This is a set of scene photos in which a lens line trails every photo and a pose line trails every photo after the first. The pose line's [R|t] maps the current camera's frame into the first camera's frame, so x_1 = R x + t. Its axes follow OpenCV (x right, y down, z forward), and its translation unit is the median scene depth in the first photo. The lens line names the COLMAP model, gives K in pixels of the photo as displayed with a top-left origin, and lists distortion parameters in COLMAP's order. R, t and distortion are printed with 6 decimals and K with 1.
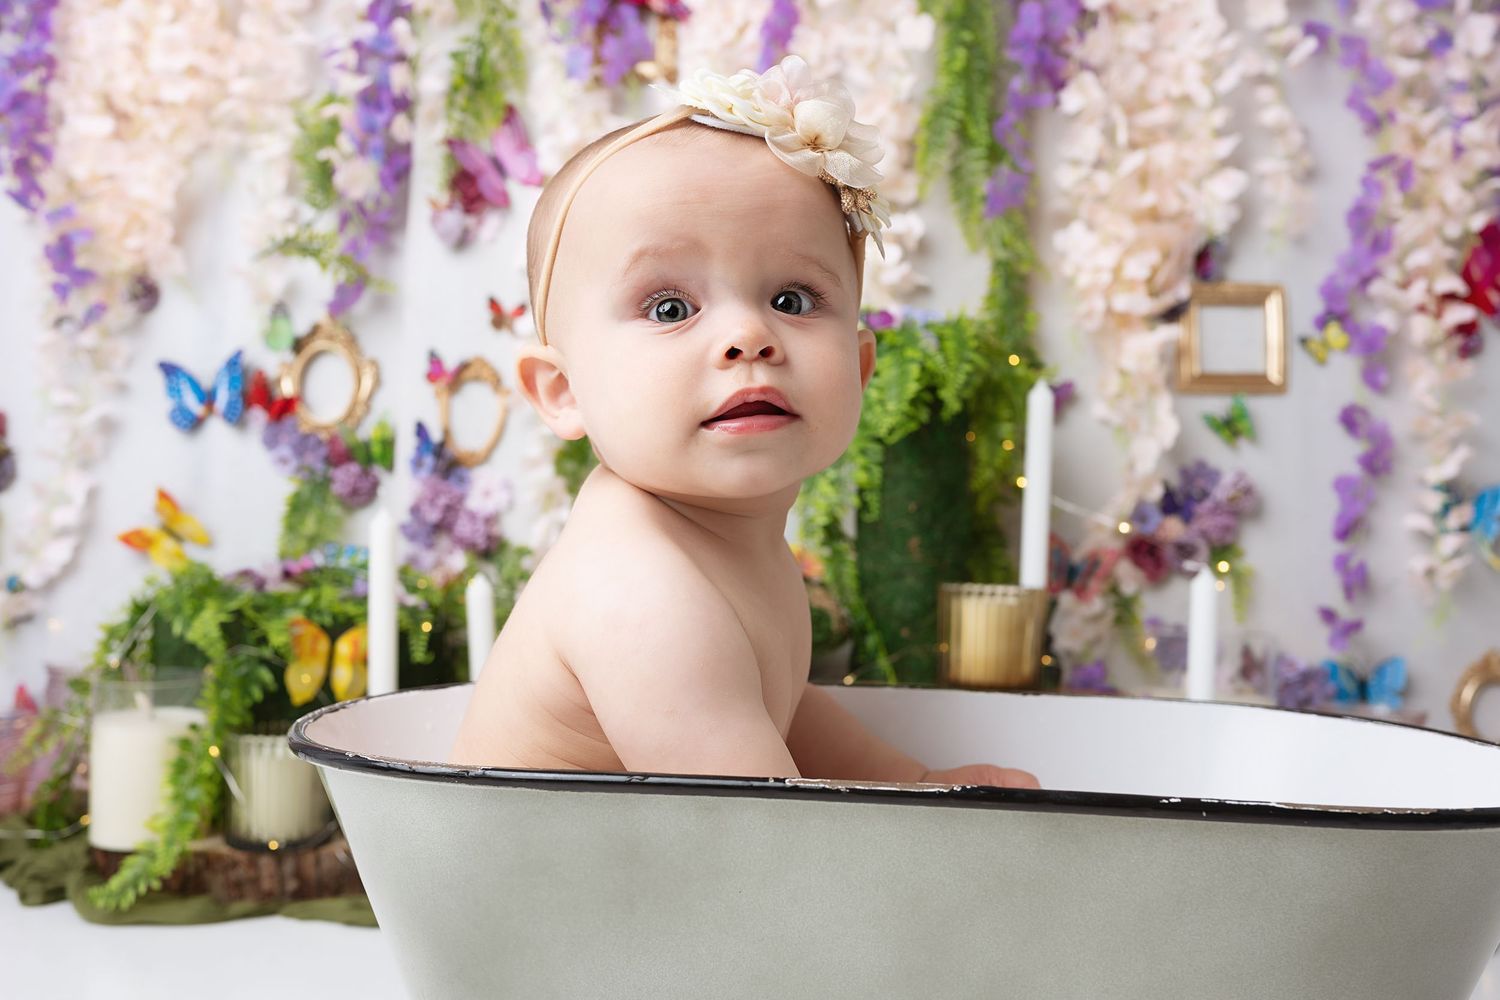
lens RADIAL K [[1372.5, 0, 749.6], [0, 1372.5, 517.7], [0, 0, 1]] dist [0.003073, -0.008909]
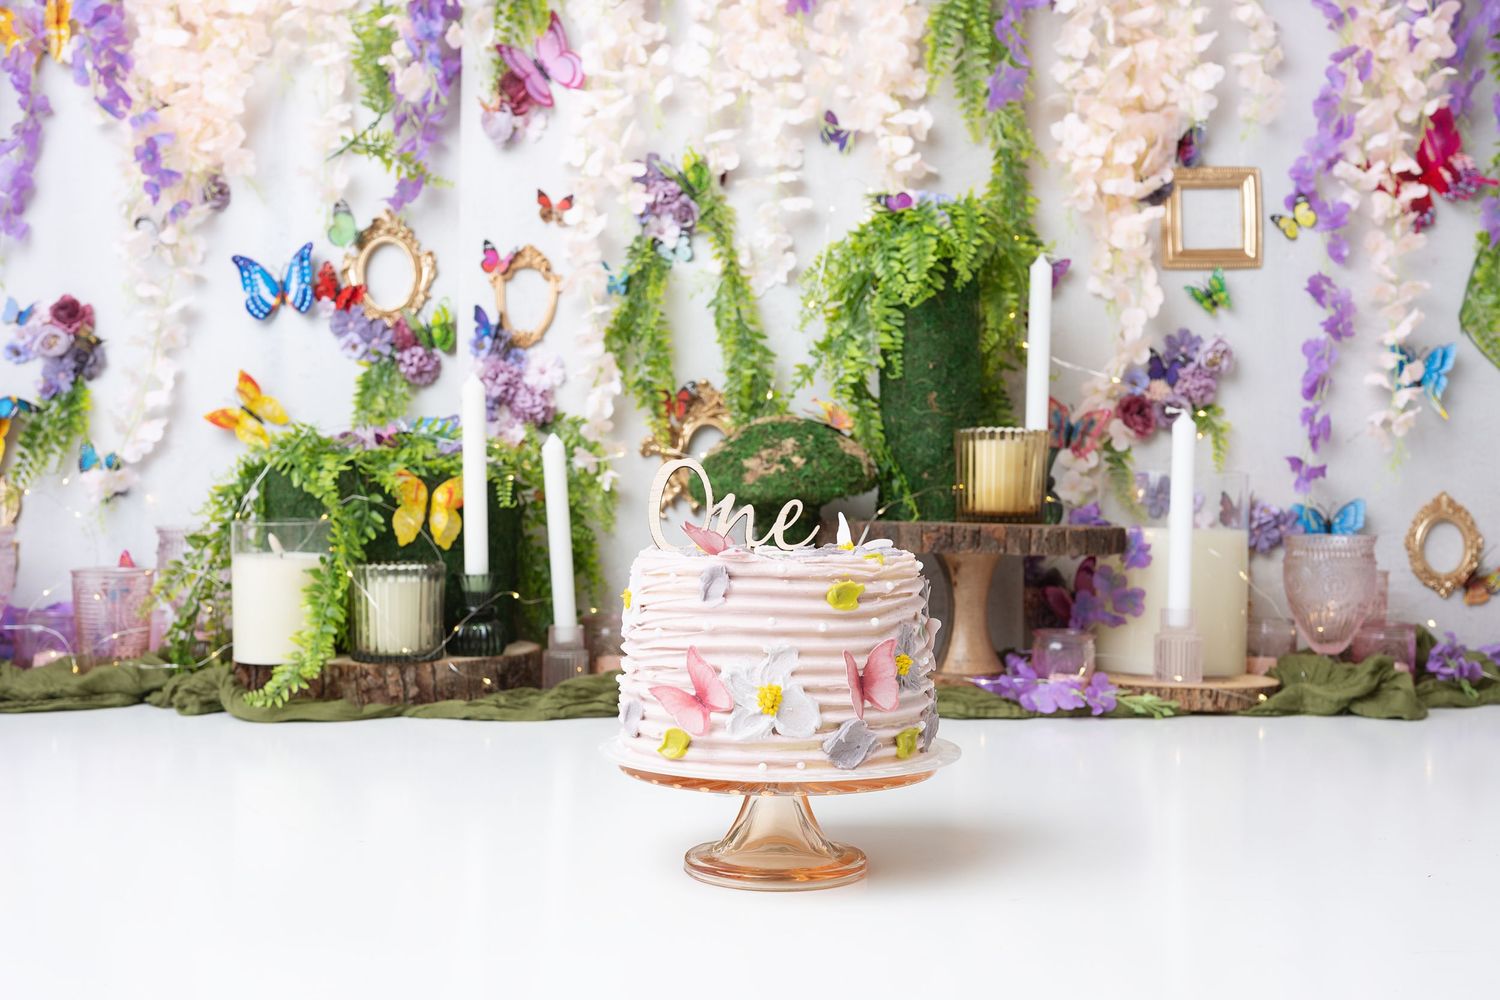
lens RADIAL K [[1567.4, 0, 747.8], [0, 1567.4, 554.4], [0, 0, 1]] dist [0.000334, 0.015999]
pose [[0.999400, -0.022464, 0.026363, -0.063055], [0.021131, 0.998537, 0.049781, 0.070989], [-0.027442, -0.049194, 0.998412, -0.271018]]
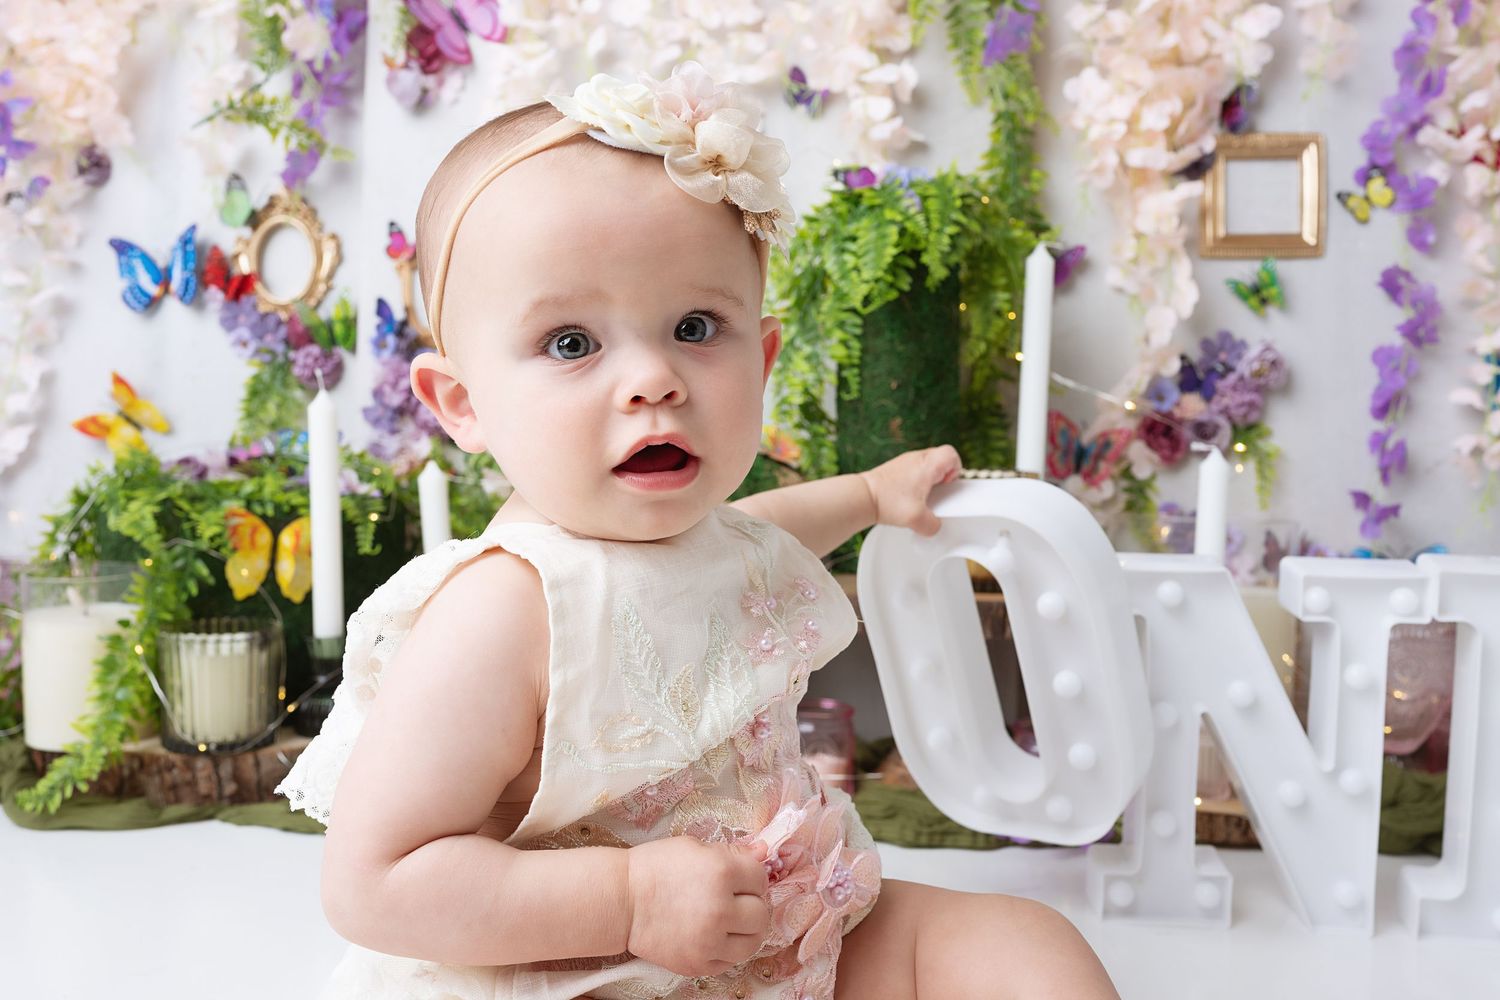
lens RADIAL K [[1377.4, 0, 750.0], [0, 1377.4, 500.0], [0, 0, 1]] dist [-0.000111, -0.000638]
pose [[0.998629, -0.004787, -0.052126, 0.061365], [0.008458, 0.997480, 0.070447, 0.003048], [0.051657, -0.070791, 0.996153, 0.063598]]
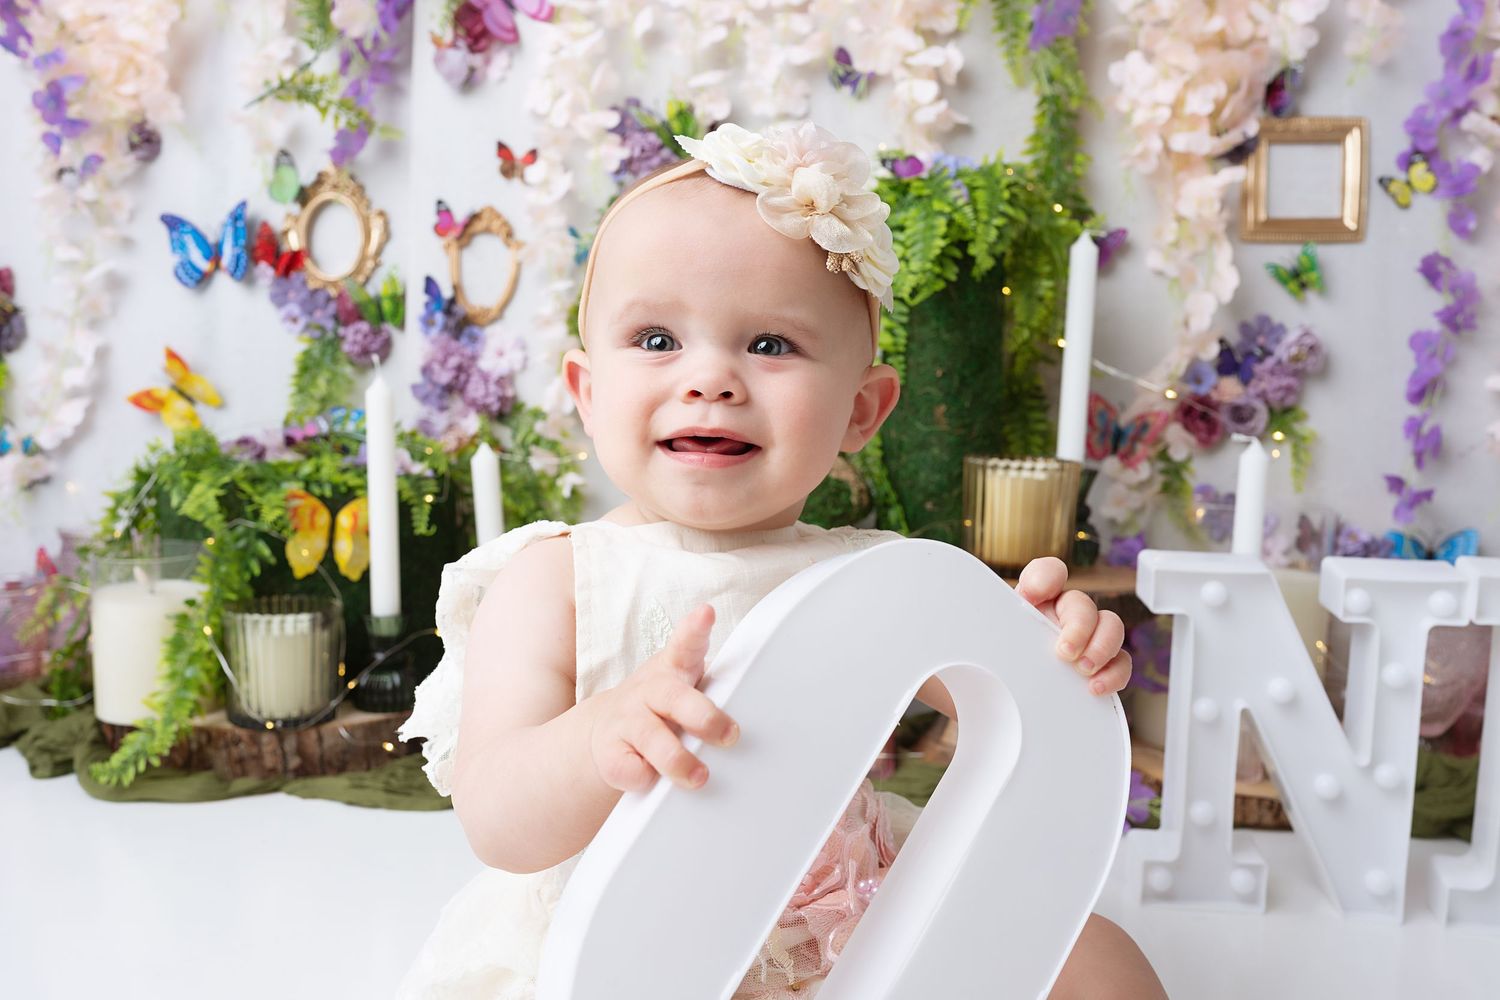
lens RADIAL K [[1377.4, 0, 750.0], [0, 1377.4, 500.0], [0, 0, 1]] dist [-0.000111, -0.000638]
pose [[0.998091, 0.005016, -0.061549, 0.042371], [0.002100, 0.993362, 0.115009, -0.025980], [0.061717, -0.114919, 0.991456, 0.047107]]
